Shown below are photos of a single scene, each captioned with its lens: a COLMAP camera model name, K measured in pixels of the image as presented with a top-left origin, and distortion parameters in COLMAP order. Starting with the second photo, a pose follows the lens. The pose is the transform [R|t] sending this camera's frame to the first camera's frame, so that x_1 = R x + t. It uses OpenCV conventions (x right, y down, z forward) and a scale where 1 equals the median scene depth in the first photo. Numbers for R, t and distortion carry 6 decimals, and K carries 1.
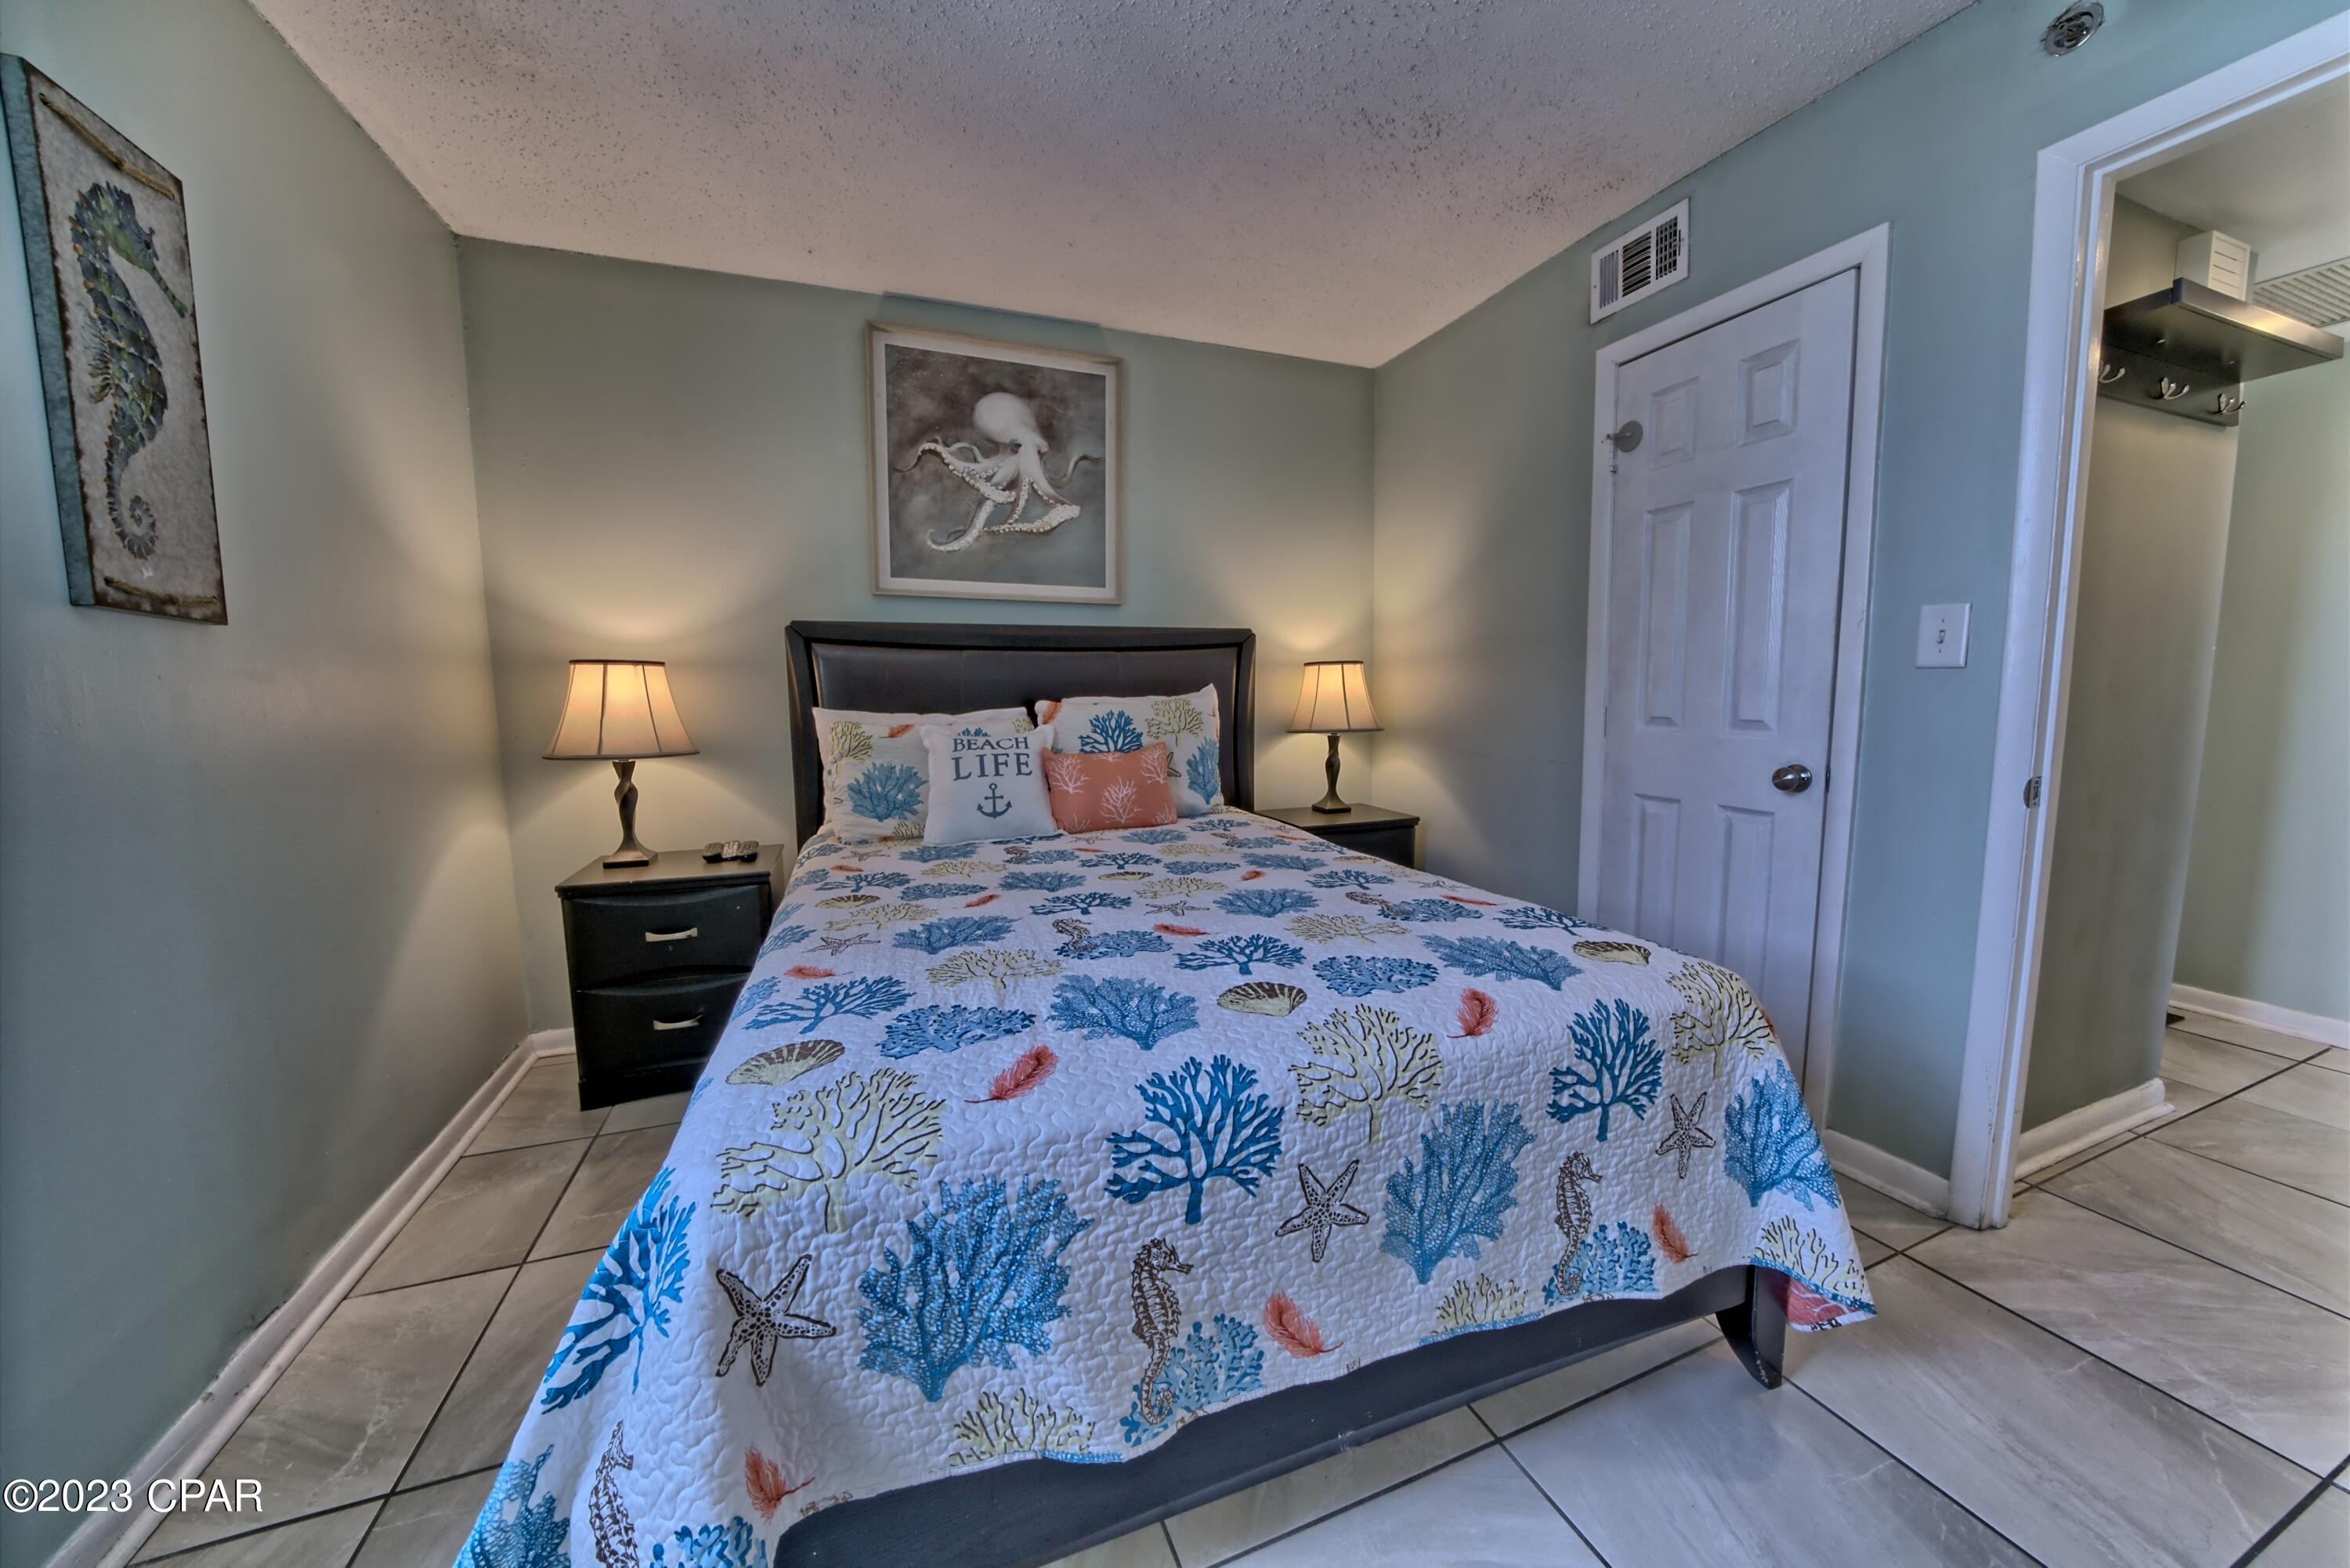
lens RADIAL K [[808.5, 0, 1174.0], [0, 808.5, 782.3], [0, 0, 1]] dist [-0.025206, 0.002365]
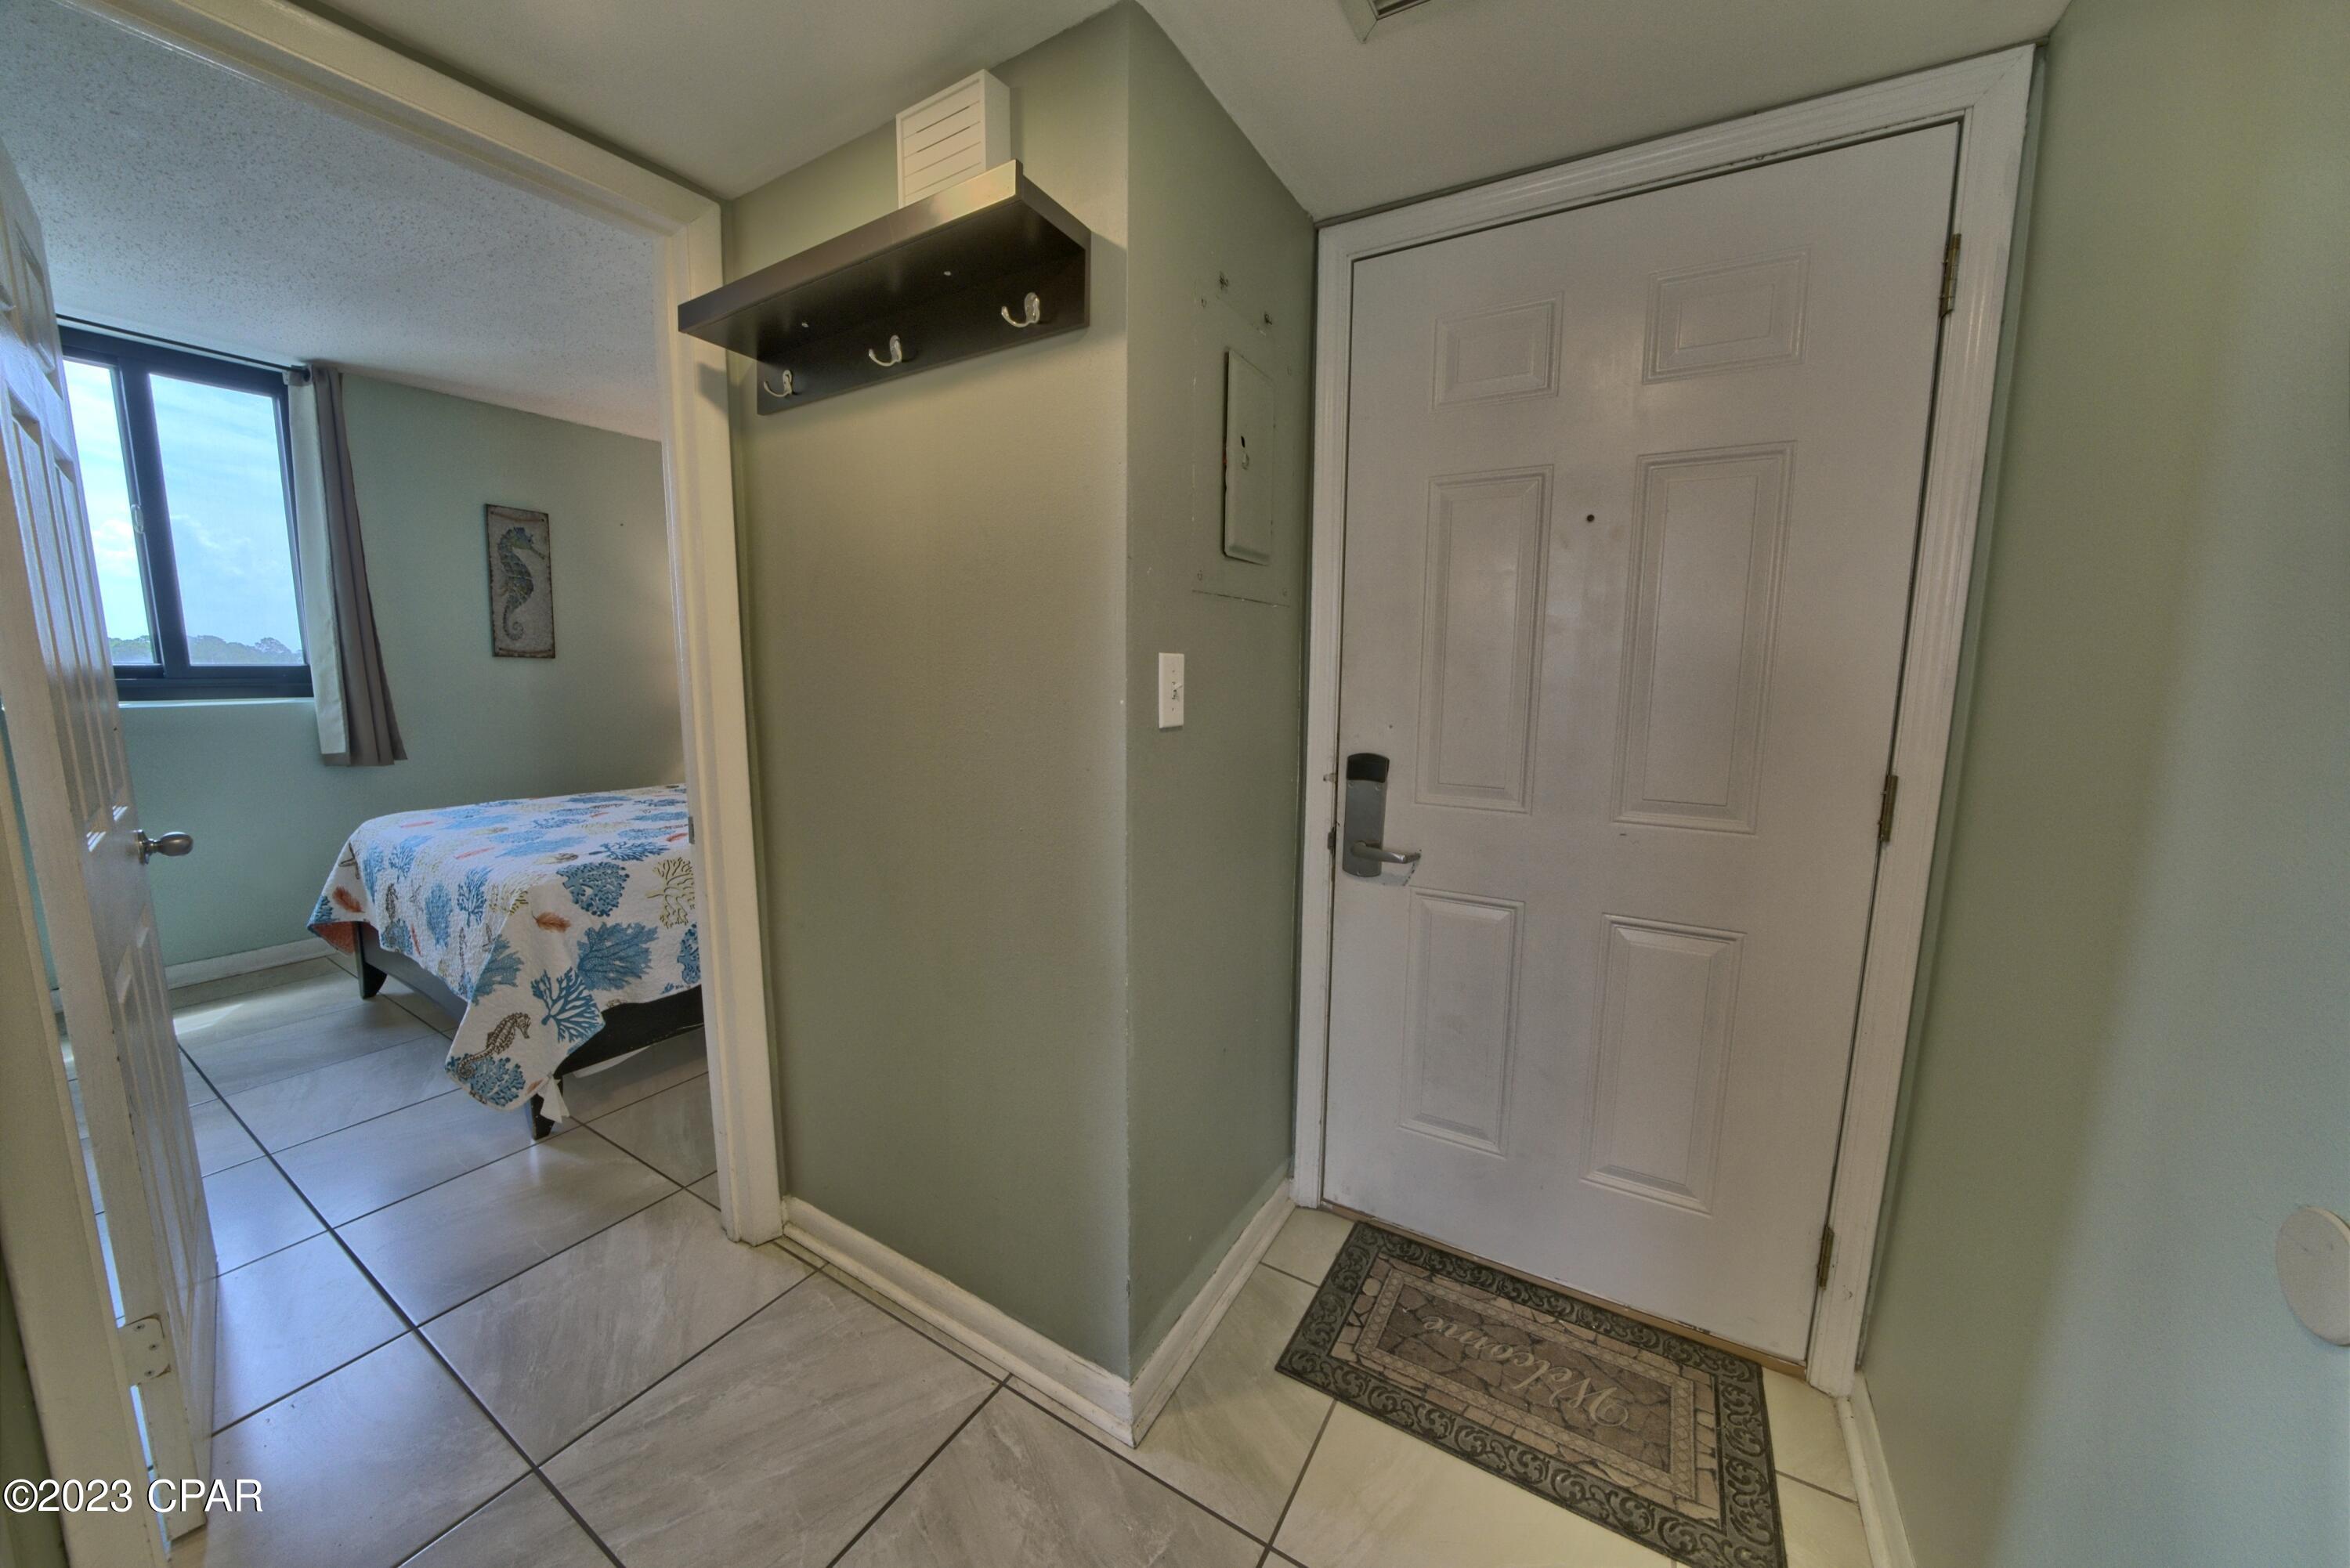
lens RADIAL K [[808.5, 0, 1171.2], [0, 808.5, 778.4], [0, 0, 1]] dist [-0.025206, 0.002365]
pose [[0.614787, 0.130462, -0.777828, 1.296903], [-0.111417, 0.990700, 0.078103, -0.118899], [0.780783, 0.038647, 0.623606, 0.460488]]
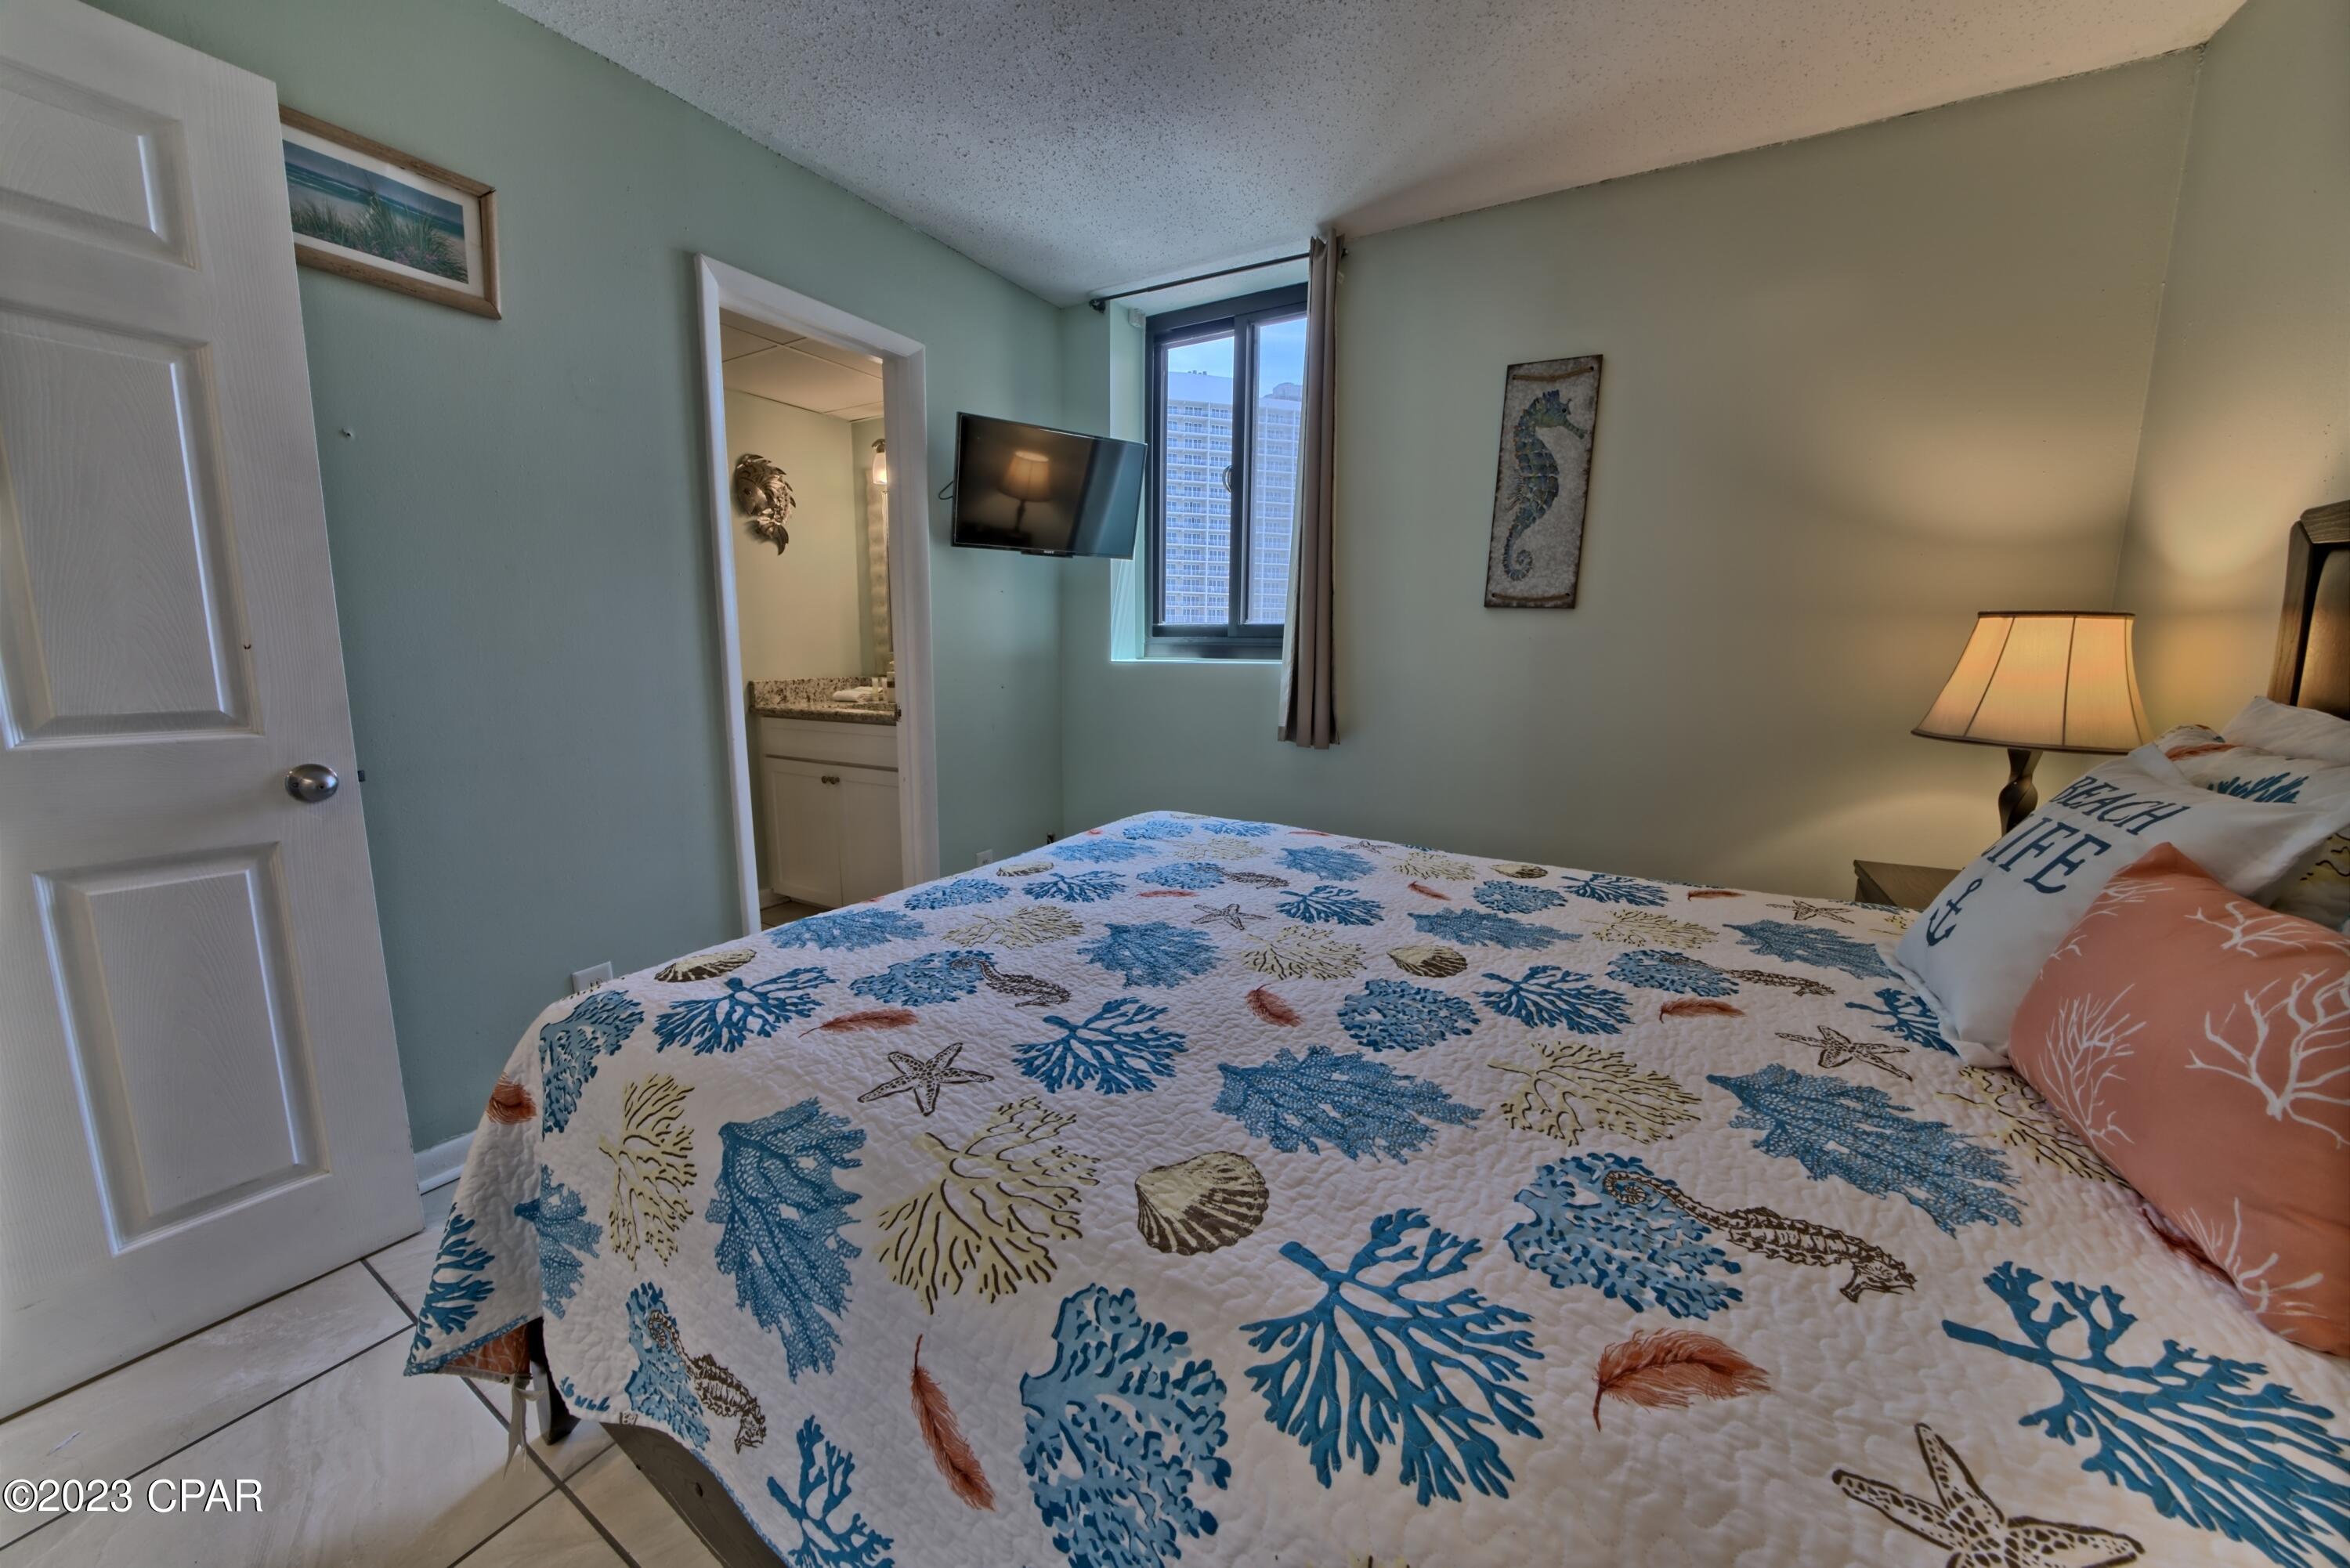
lens RADIAL K [[808.5, 0, 1179.1], [0, 808.5, 777.4], [0, 0, 1]] dist [-0.025206, 0.002365]
pose [[-0.779720, 0.105037, -0.617256, 0.316038], [-0.072551, 0.964032, 0.255693, -0.111976], [0.621911, 0.244151, -0.744054, 0.911446]]
